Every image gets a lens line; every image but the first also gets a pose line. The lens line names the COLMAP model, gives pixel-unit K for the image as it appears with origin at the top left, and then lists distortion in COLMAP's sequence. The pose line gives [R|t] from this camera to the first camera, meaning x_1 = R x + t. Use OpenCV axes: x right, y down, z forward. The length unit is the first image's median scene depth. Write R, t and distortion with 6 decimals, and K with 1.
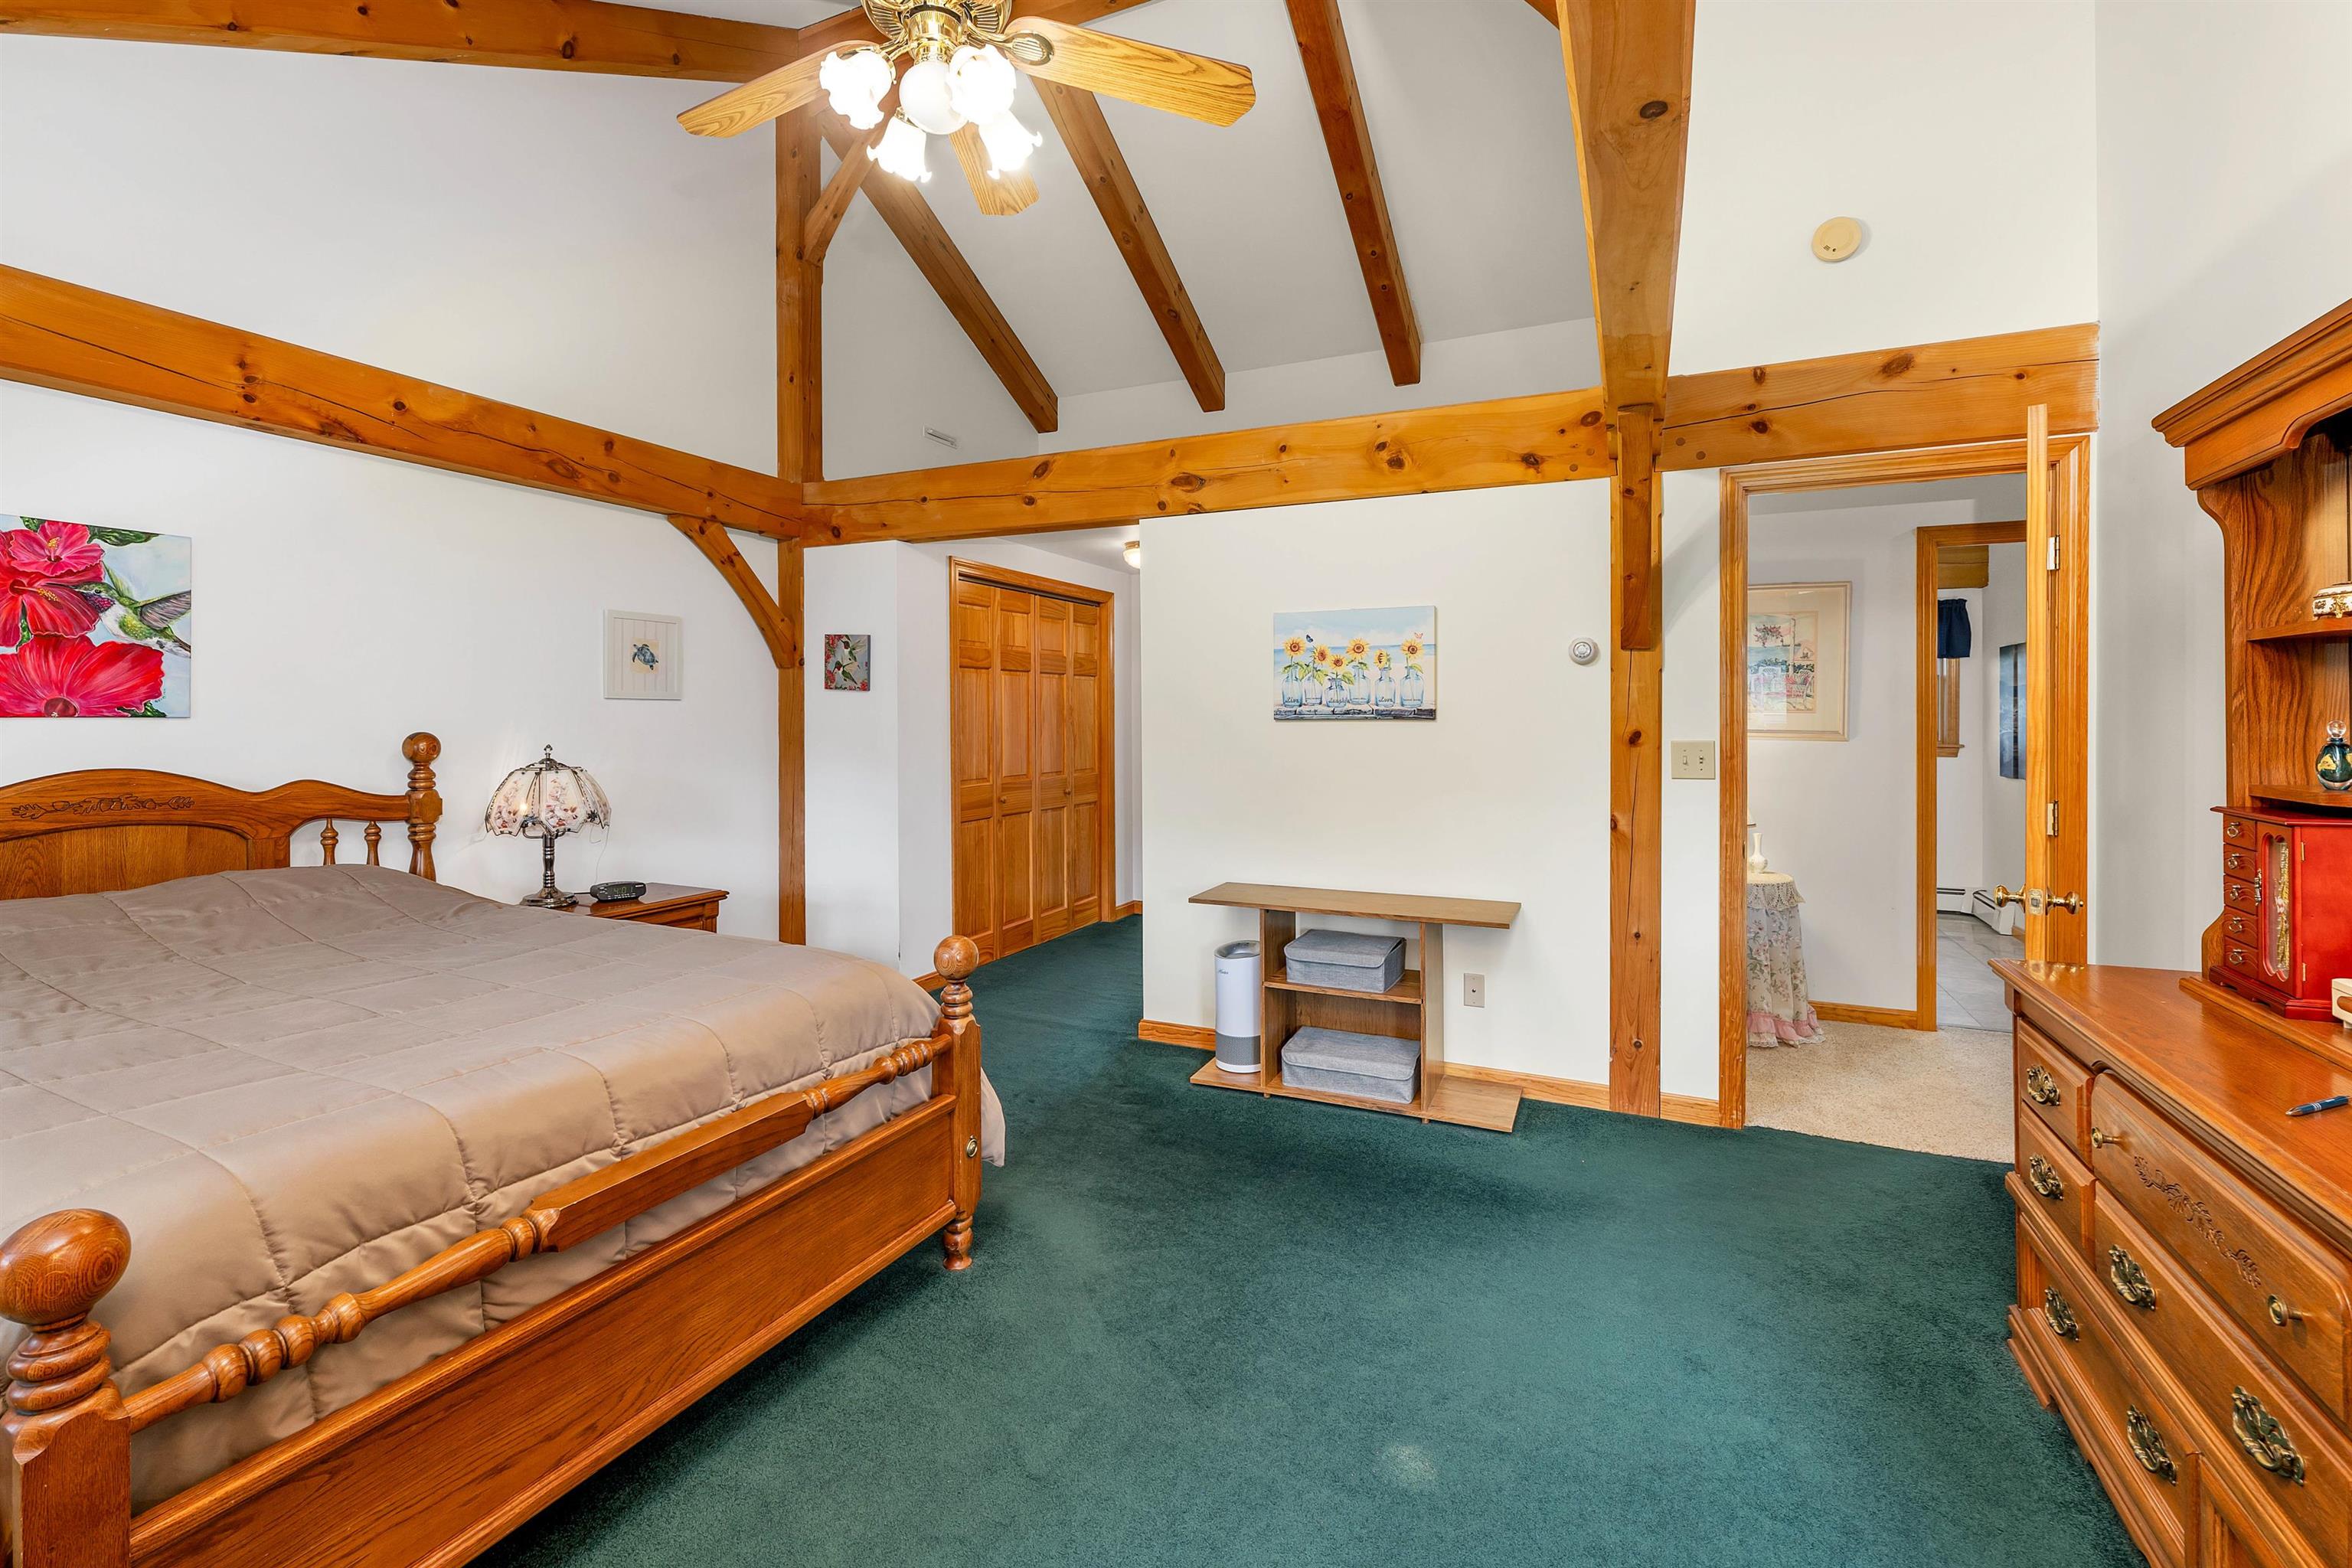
lens RADIAL K [[1039.9, 0, 1161.6], [0, 1039.9, 723.0], [0, 0, 1]] dist [0.001507, 0.000037]
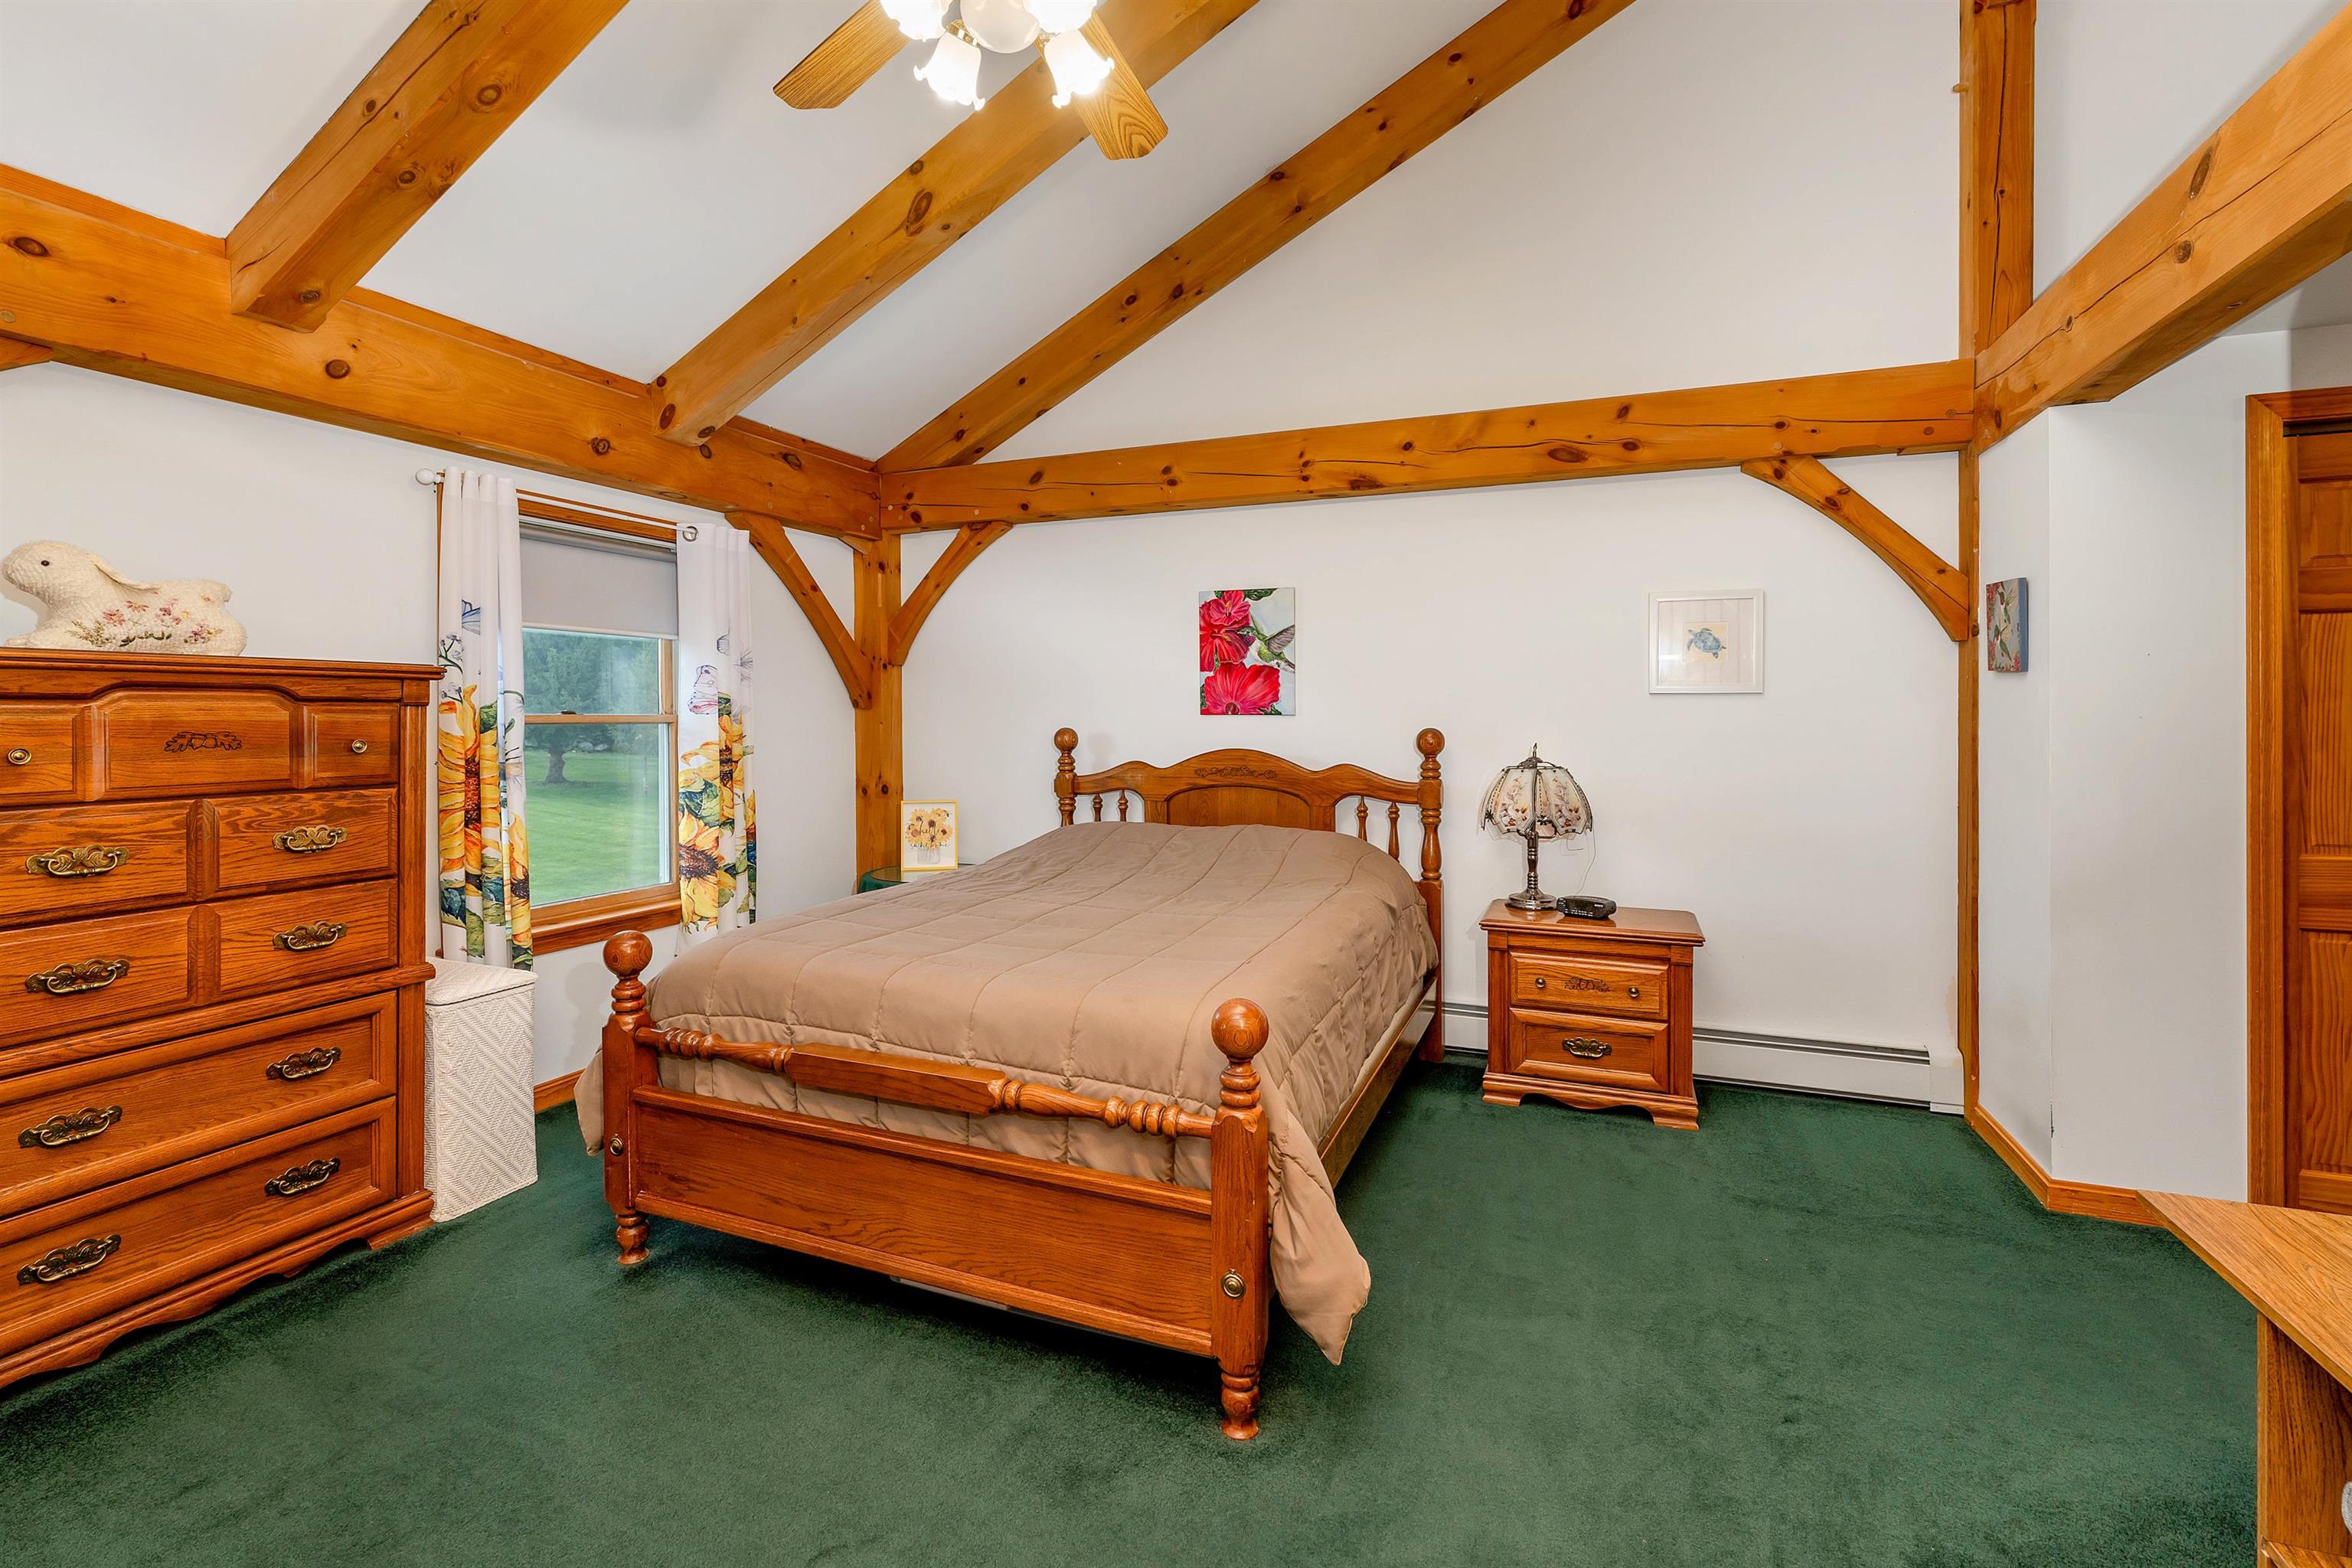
lens RADIAL K [[1039.9, 0, 1161.6], [0, 1039.9, 723.0], [0, 0, 1]] dist [0.001507, 0.000037]
pose [[0.044982, 0.006374, -0.998967, 0.467825], [-0.006887, 0.999958, 0.006070, -0.001834], [0.998964, 0.006607, 0.045024, 0.759554]]
